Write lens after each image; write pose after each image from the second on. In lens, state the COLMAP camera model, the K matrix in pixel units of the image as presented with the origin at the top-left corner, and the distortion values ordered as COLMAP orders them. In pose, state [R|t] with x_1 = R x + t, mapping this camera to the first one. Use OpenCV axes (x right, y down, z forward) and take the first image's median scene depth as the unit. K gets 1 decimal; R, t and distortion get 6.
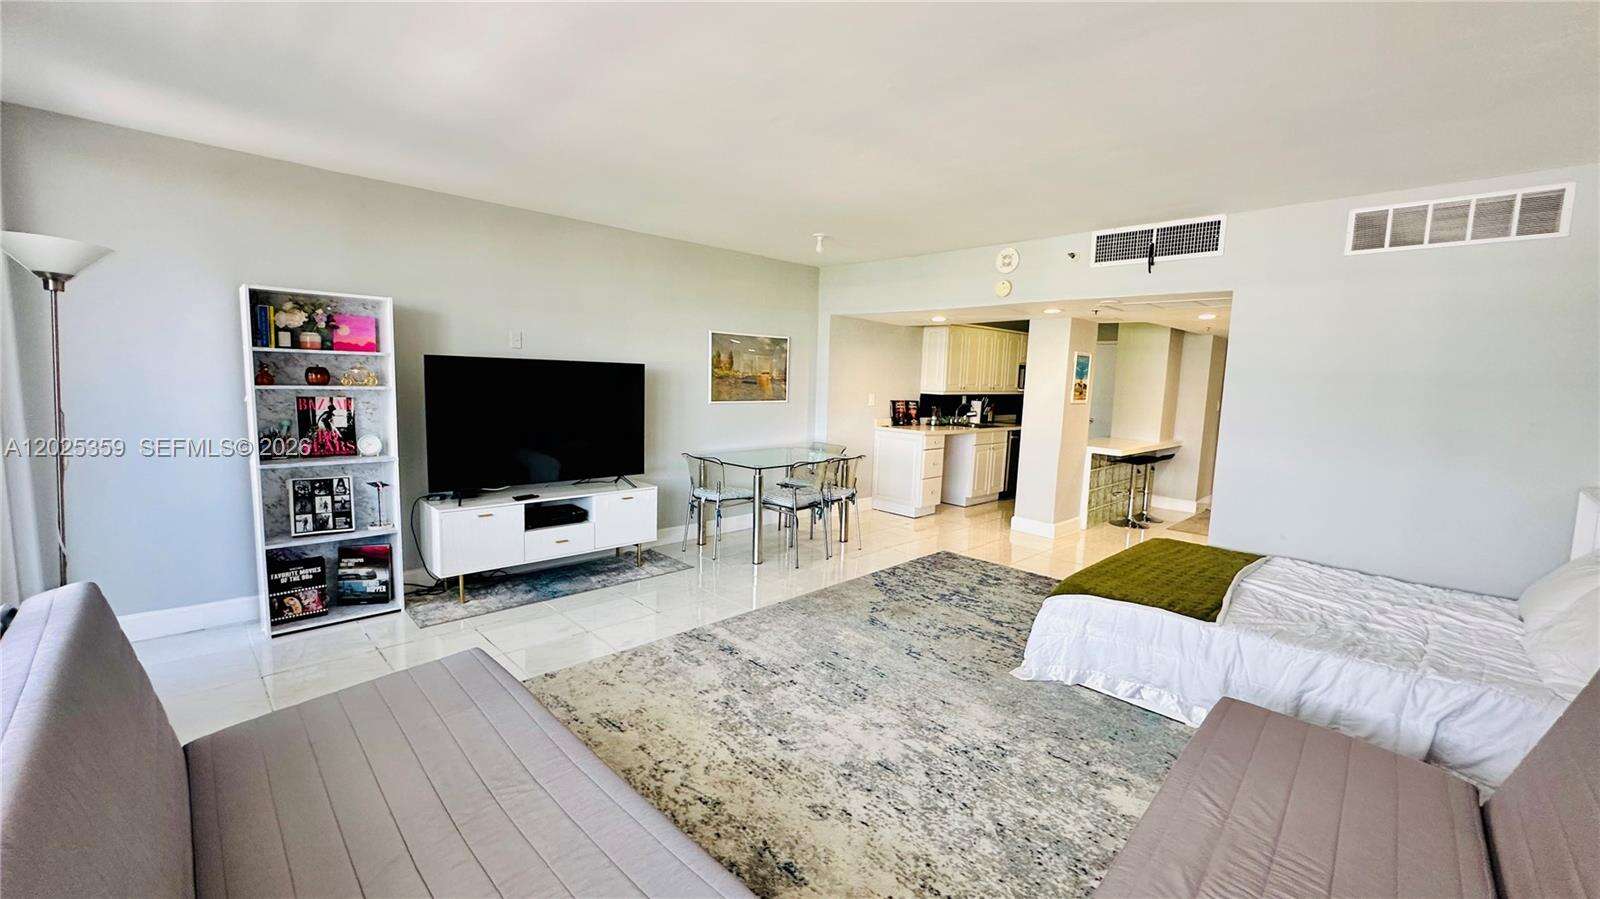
lens RADIAL K [[637.7, 0, 801.4], [0, 637.7, 448.6], [0, 0, 1]] dist [-0.003465, 0.000861]
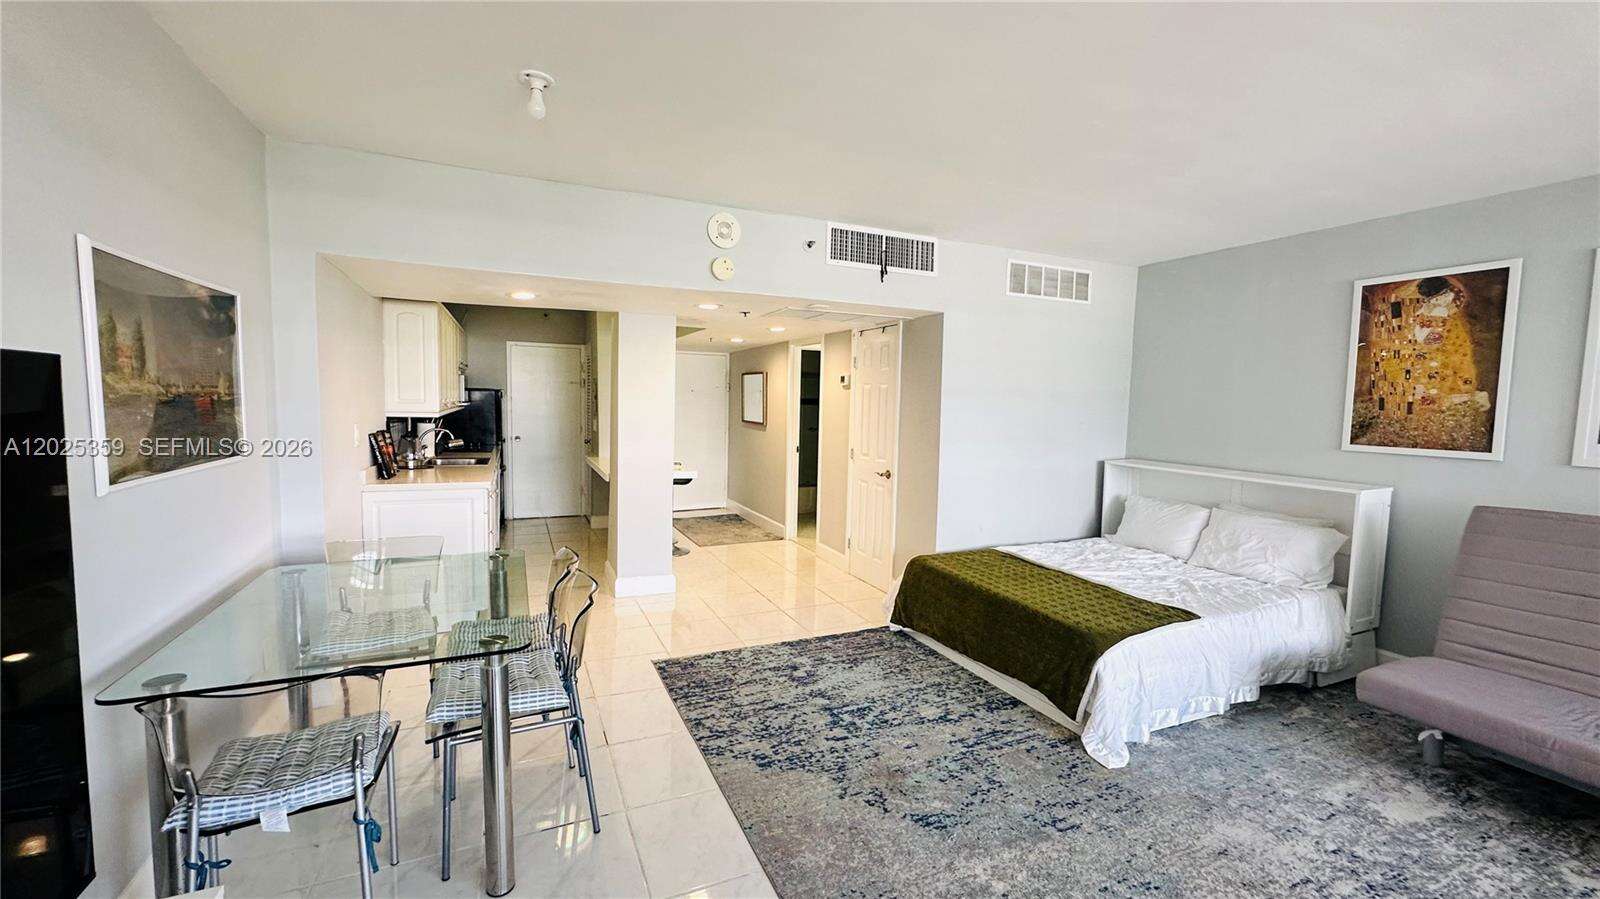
lens RADIAL K [[637.7, 0, 801.2], [0, 637.7, 448.5], [0, 0, 1]] dist [-0.003465, 0.000861]
pose [[0.346830, -0.094557, 0.933150, -0.343986], [0.096153, 0.993248, 0.064909, -0.091562], [-0.932986, 0.067213, 0.353580, 0.694021]]
